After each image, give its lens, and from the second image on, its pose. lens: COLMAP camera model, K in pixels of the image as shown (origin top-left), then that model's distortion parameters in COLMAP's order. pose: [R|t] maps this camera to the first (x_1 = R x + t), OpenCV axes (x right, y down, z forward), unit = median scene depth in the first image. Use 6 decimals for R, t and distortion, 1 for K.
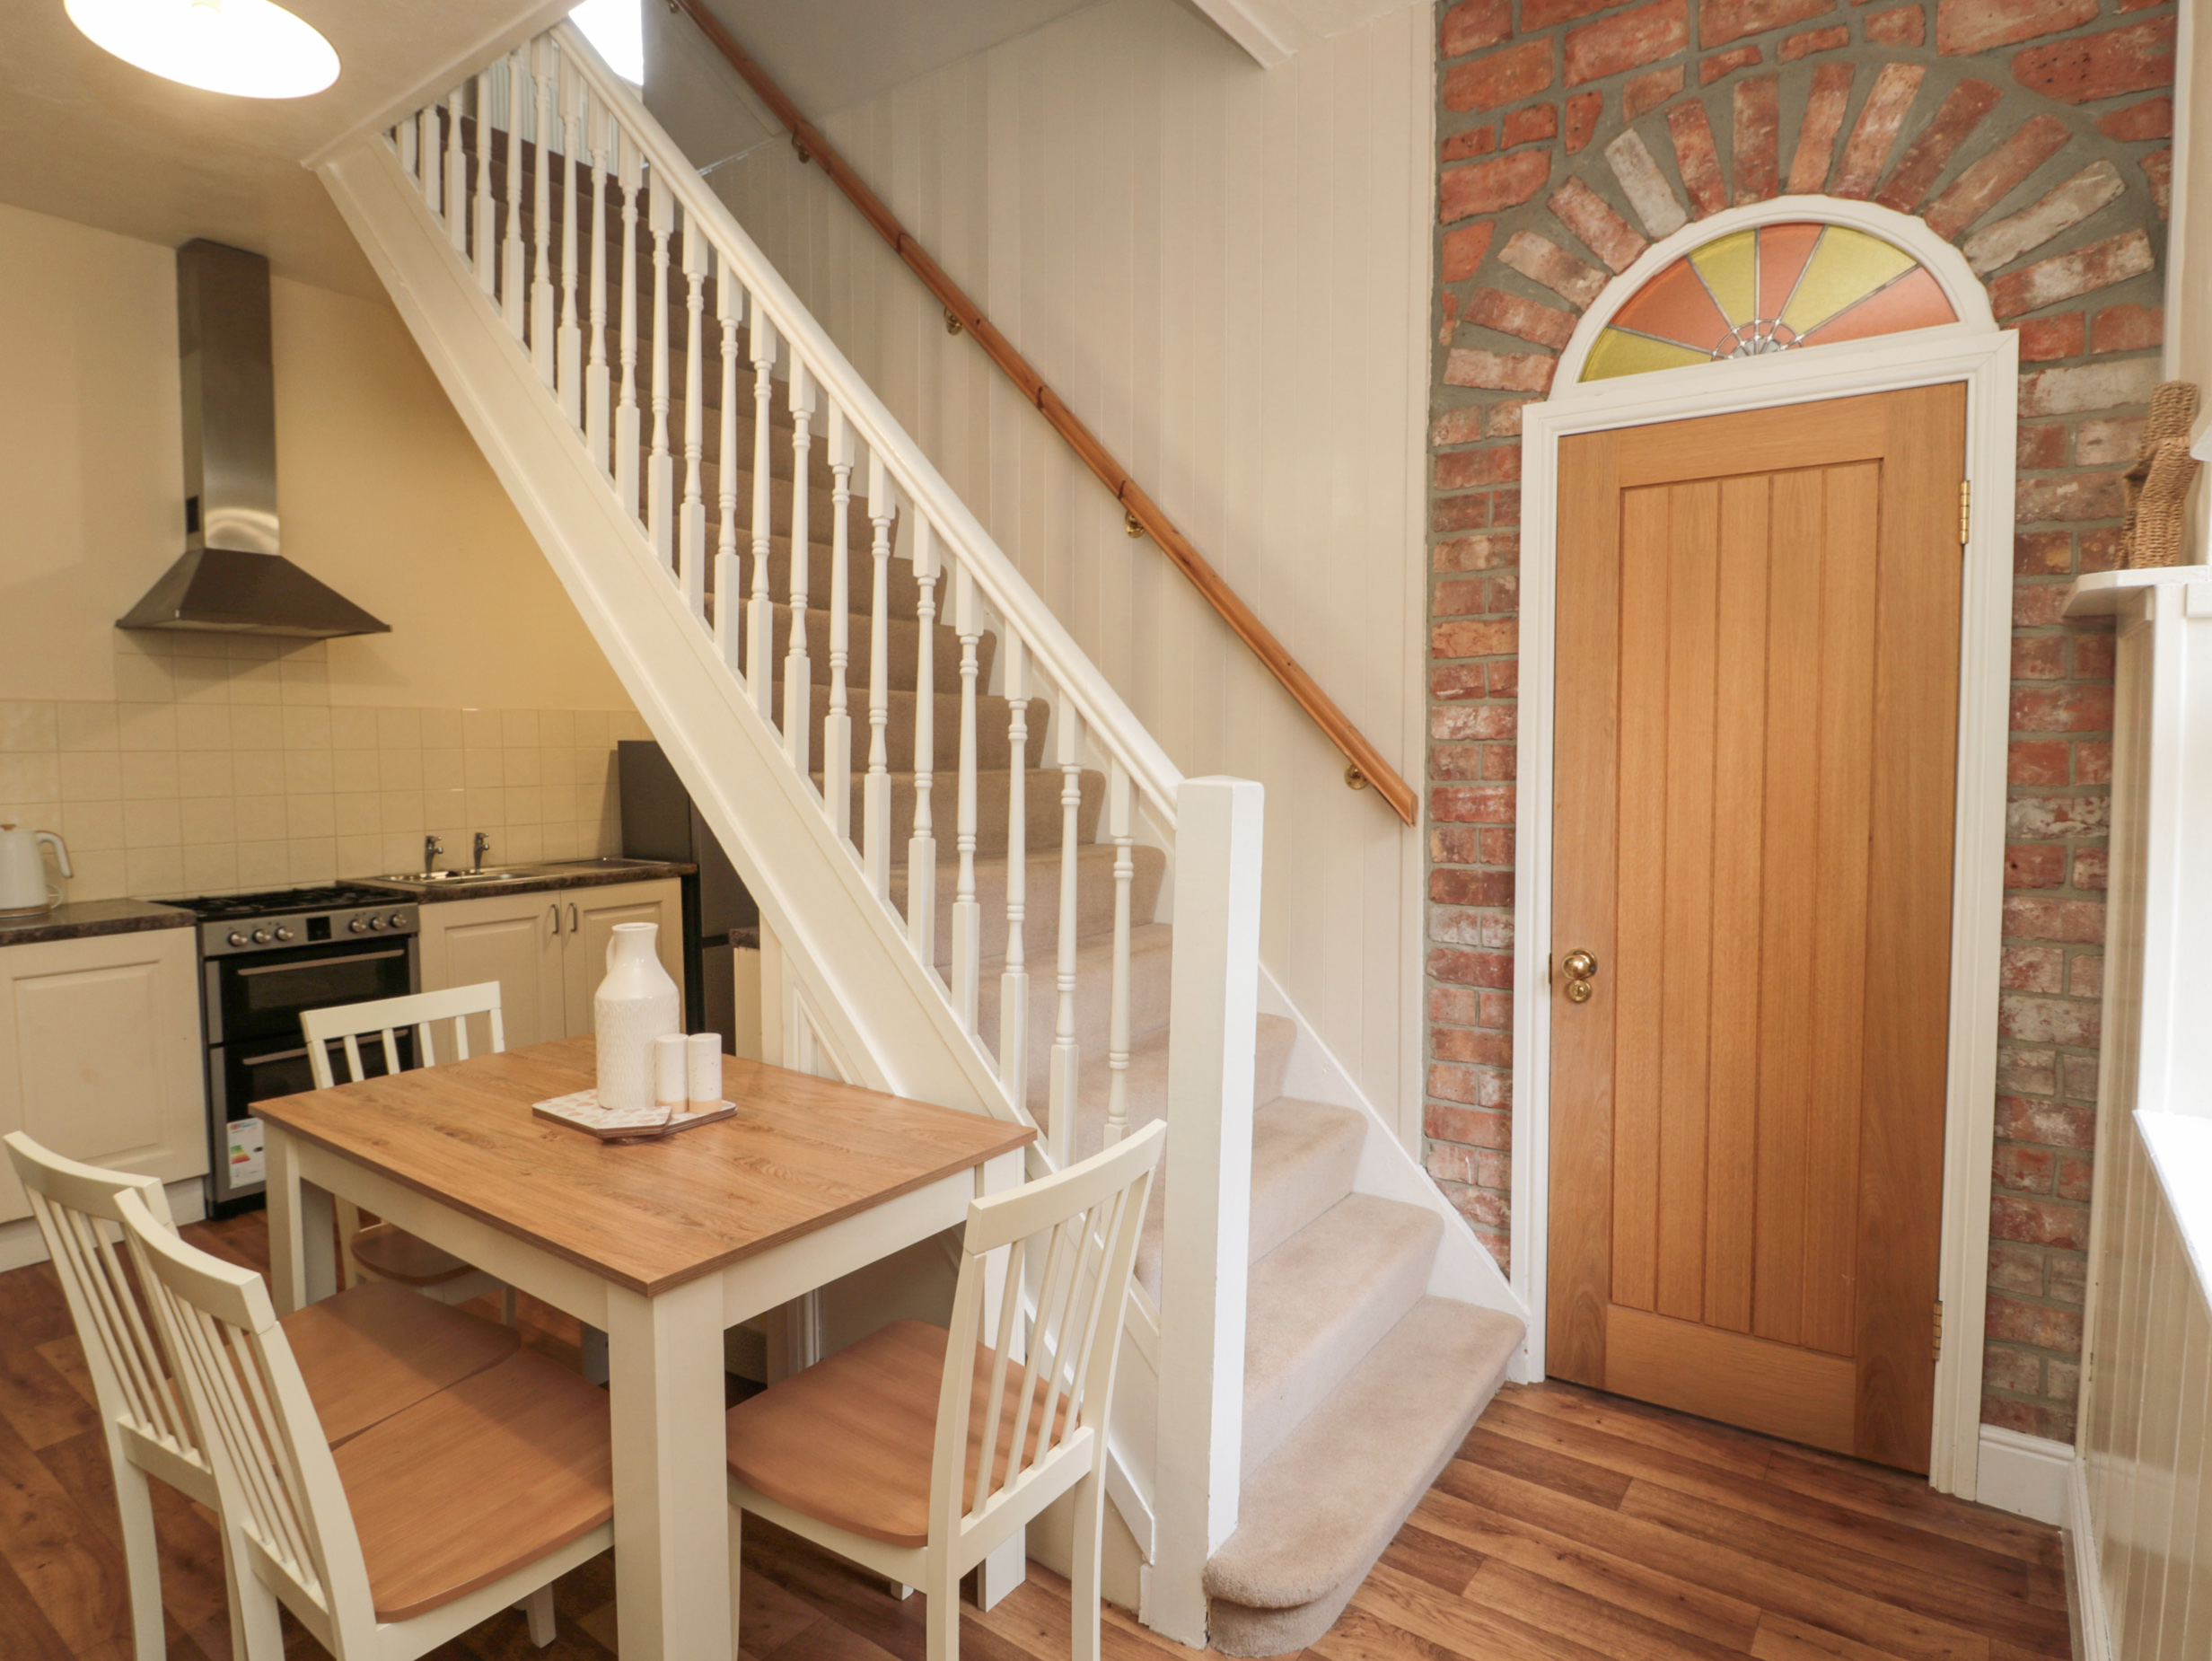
lens RADIAL K [[1244.3, 0, 1111.8], [0, 1244.3, 831.5], [0, 0, 1]] dist [-0.004978, -0.006351]
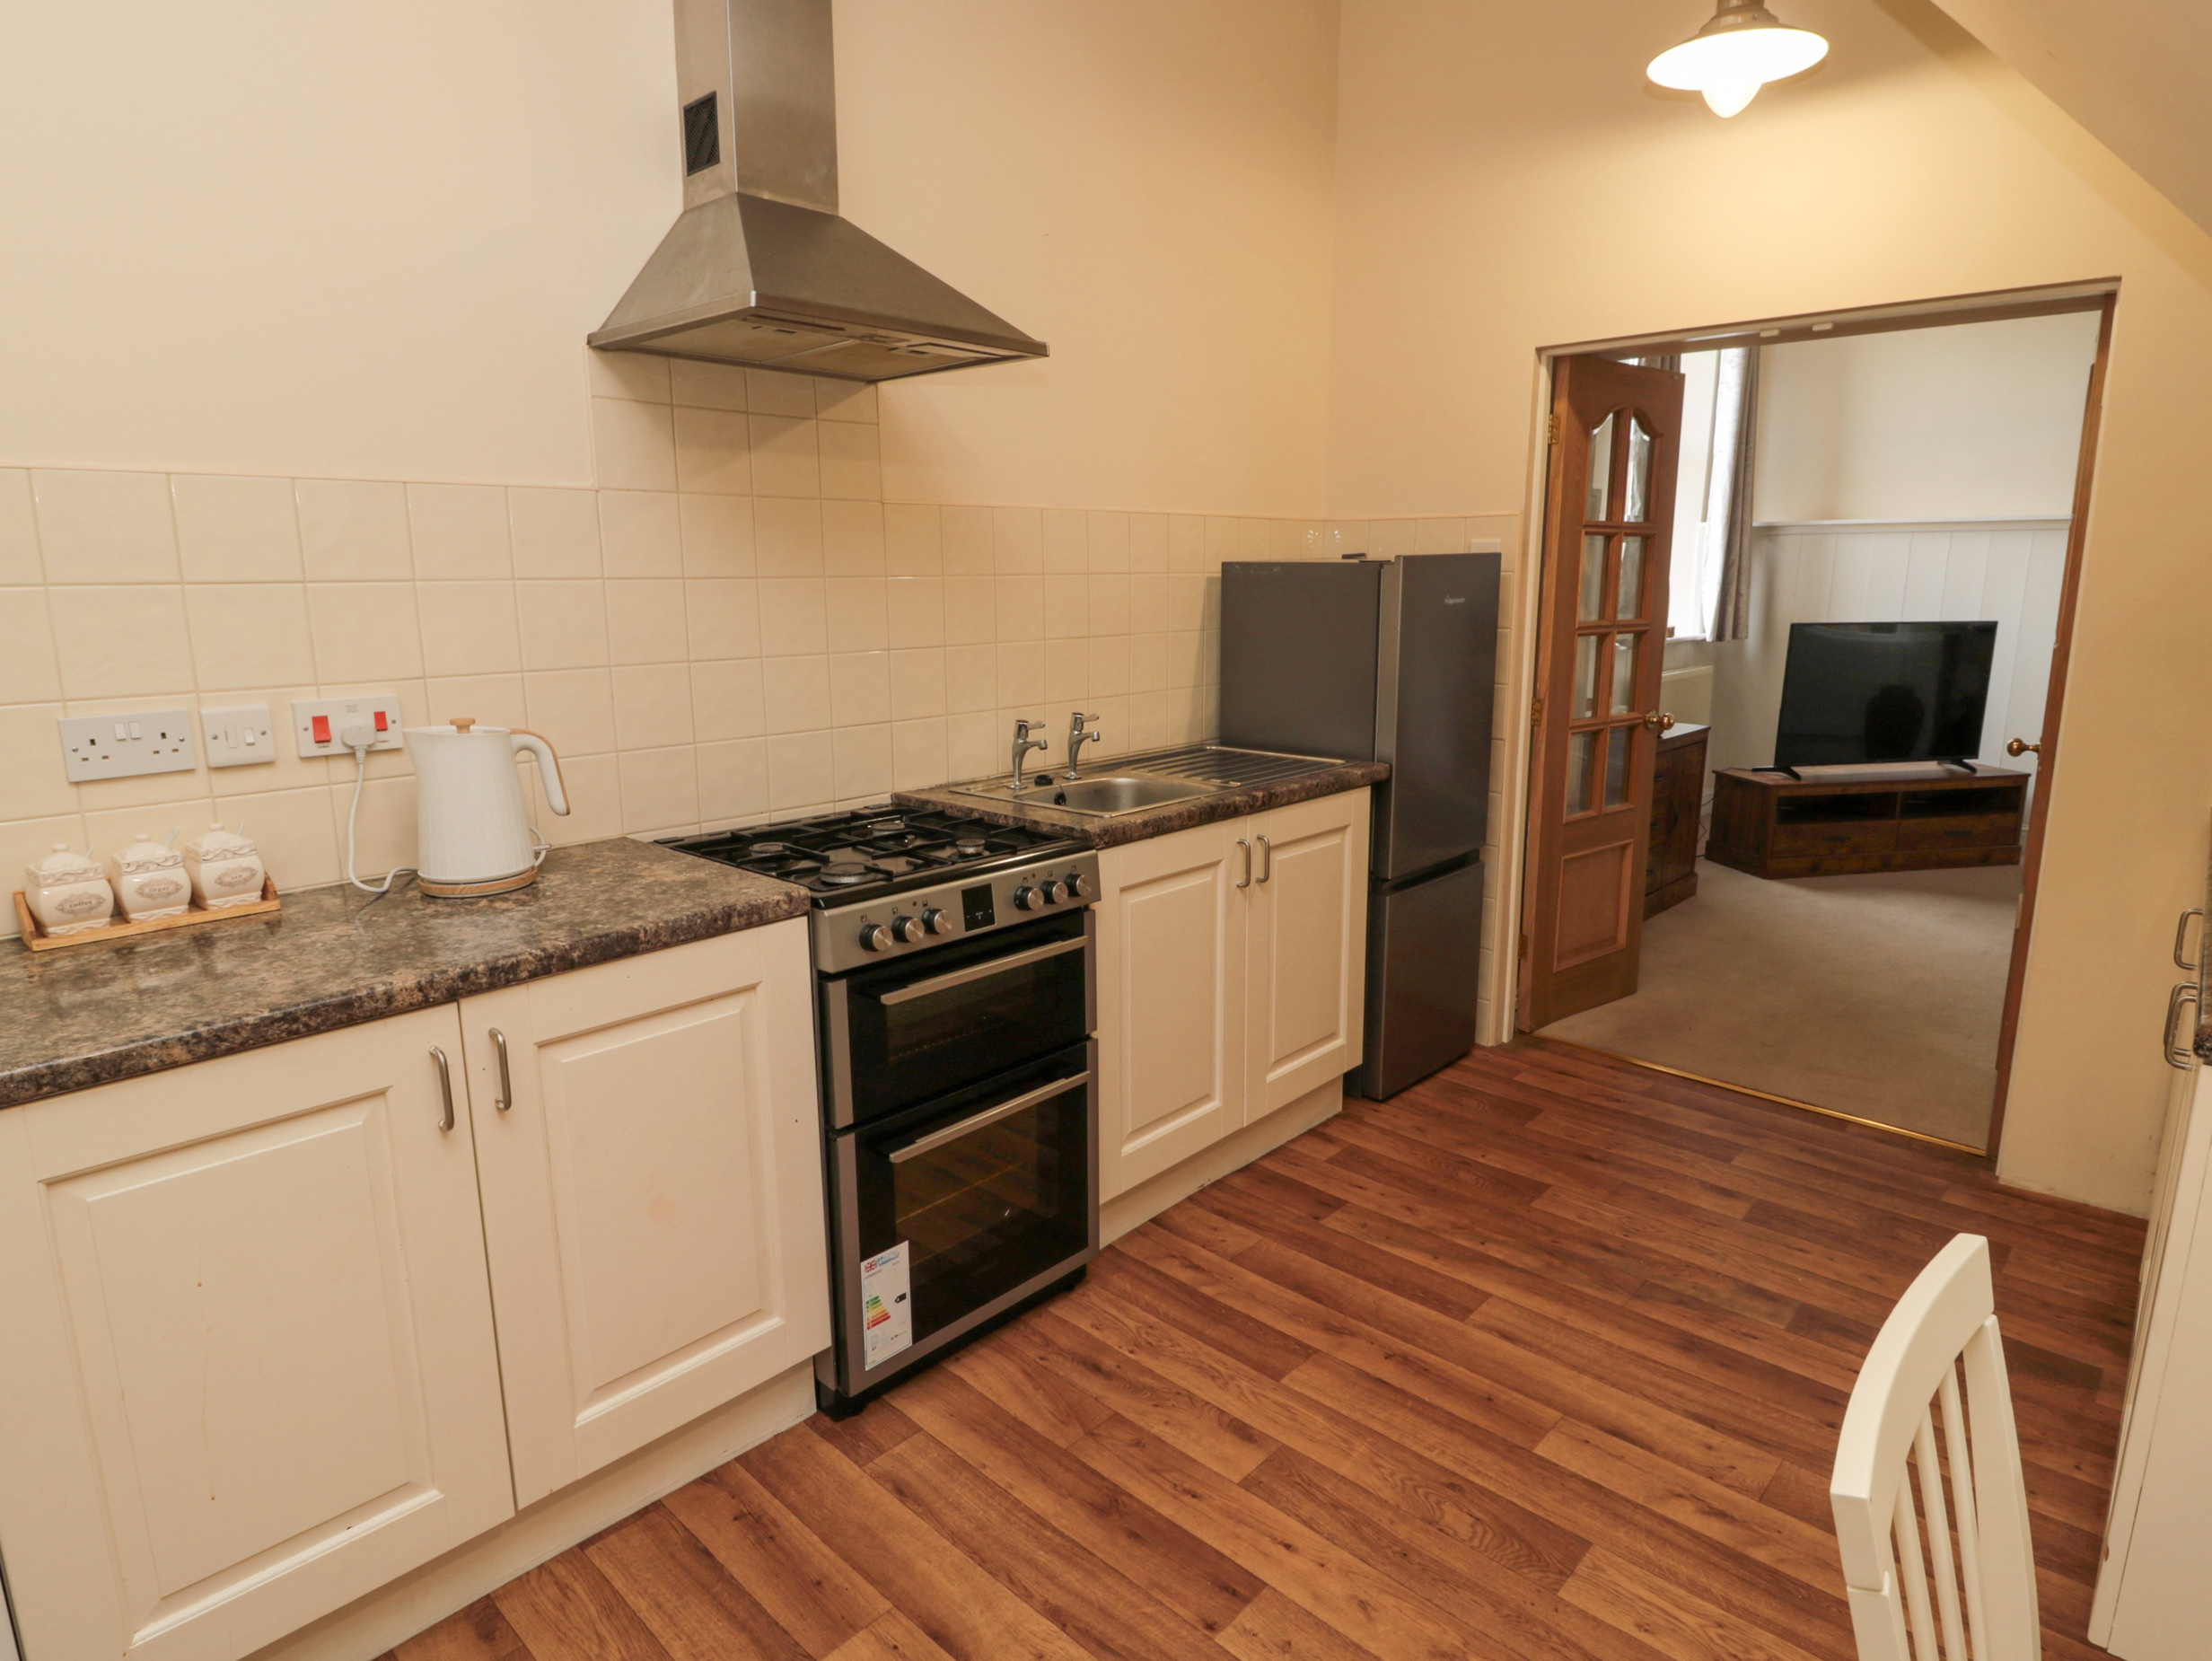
lens RADIAL K [[1244.3, 0, 1098.0], [0, 1244.3, 832.7], [0, 0, 1]] dist [-0.004978, -0.006351]
pose [[0.992708, 0.025610, -0.117788, -0.531999], [-0.009218, 0.990436, 0.137661, -0.031787], [0.120187, -0.135572, 0.983451, 0.476689]]
